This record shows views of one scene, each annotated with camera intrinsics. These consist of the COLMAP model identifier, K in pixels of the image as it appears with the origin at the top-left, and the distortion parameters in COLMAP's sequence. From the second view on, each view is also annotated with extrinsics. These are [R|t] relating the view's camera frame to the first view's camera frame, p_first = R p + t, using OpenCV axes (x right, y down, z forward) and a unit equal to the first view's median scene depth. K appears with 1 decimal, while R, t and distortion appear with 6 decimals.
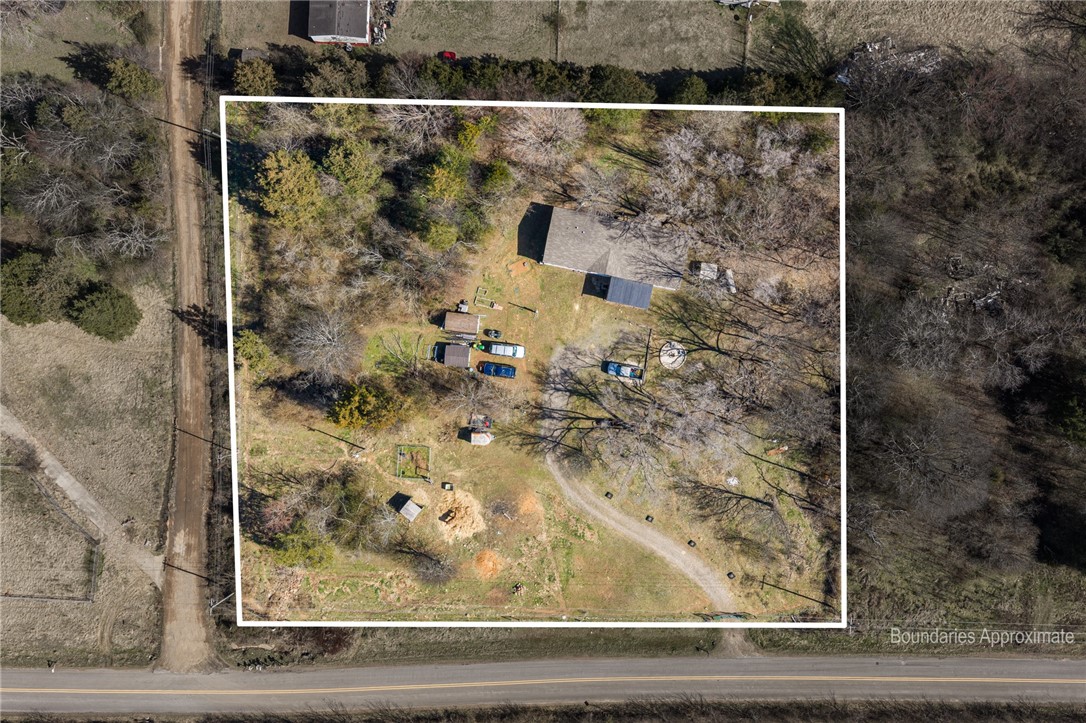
lens RADIAL K [[895.0, 0, 542.2], [0, 895.0, 357.4], [0, 0, 1]] dist [0.019187, -0.023558]
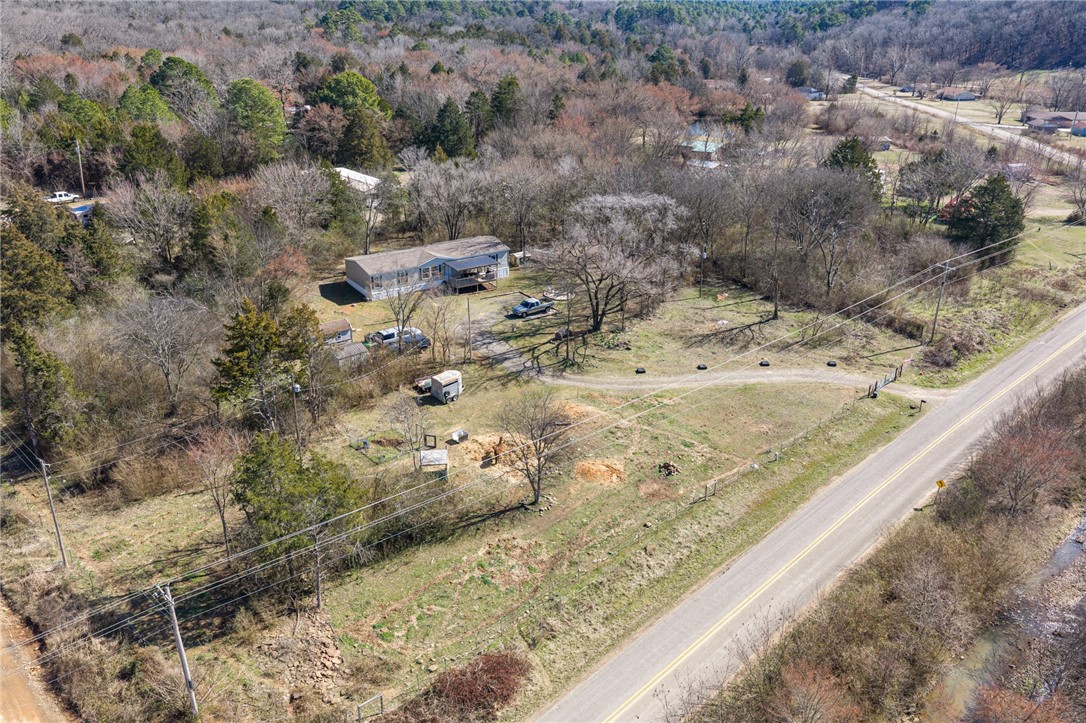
lens RADIAL K [[895.0, 0, 544.0], [0, 895.0, 368.8], [0, 0, 1]] dist [0.019187, -0.023558]
pose [[0.705538, -0.284239, 0.649172, -0.439516], [0.708668, 0.286299, -0.644844, 0.557625], [-0.002568, 0.915009, 0.403426, 0.714602]]
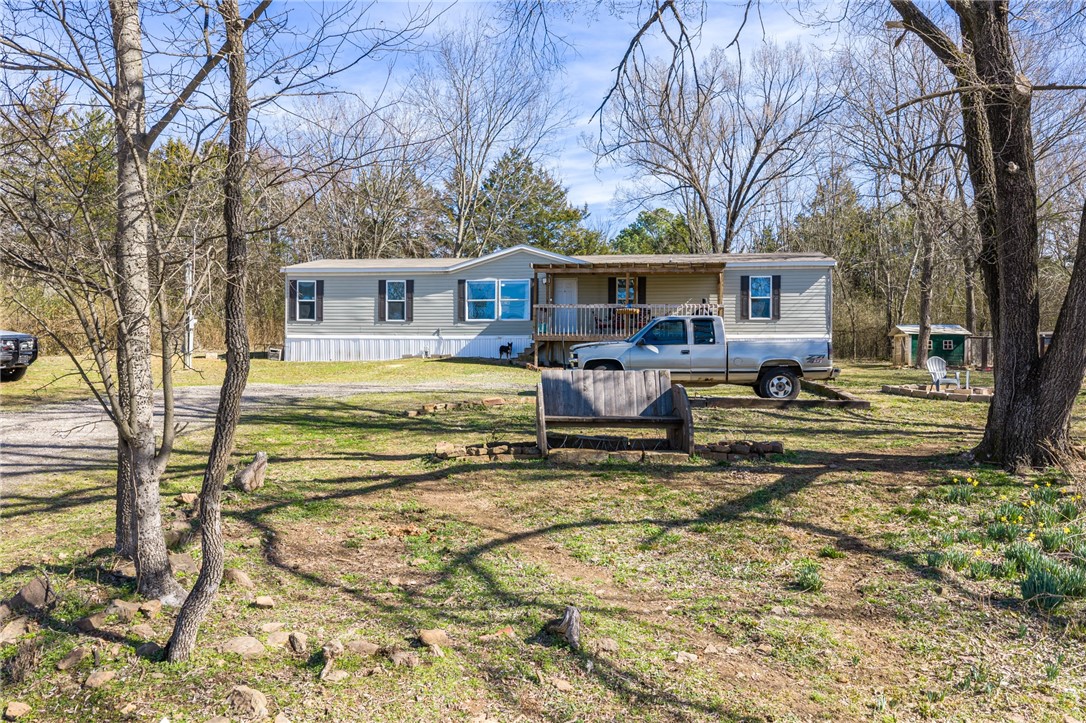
lens RADIAL K [[895.0, 0, 545.1], [0, 895.0, 357.9], [0, 0, 1]] dist [0.019187, -0.023558]
pose [[0.998874, 0.005838, 0.047078, 0.063010], [0.046985, 0.015222, -0.998780, 0.151434], [-0.006547, 0.999867, 0.014931, 0.985584]]
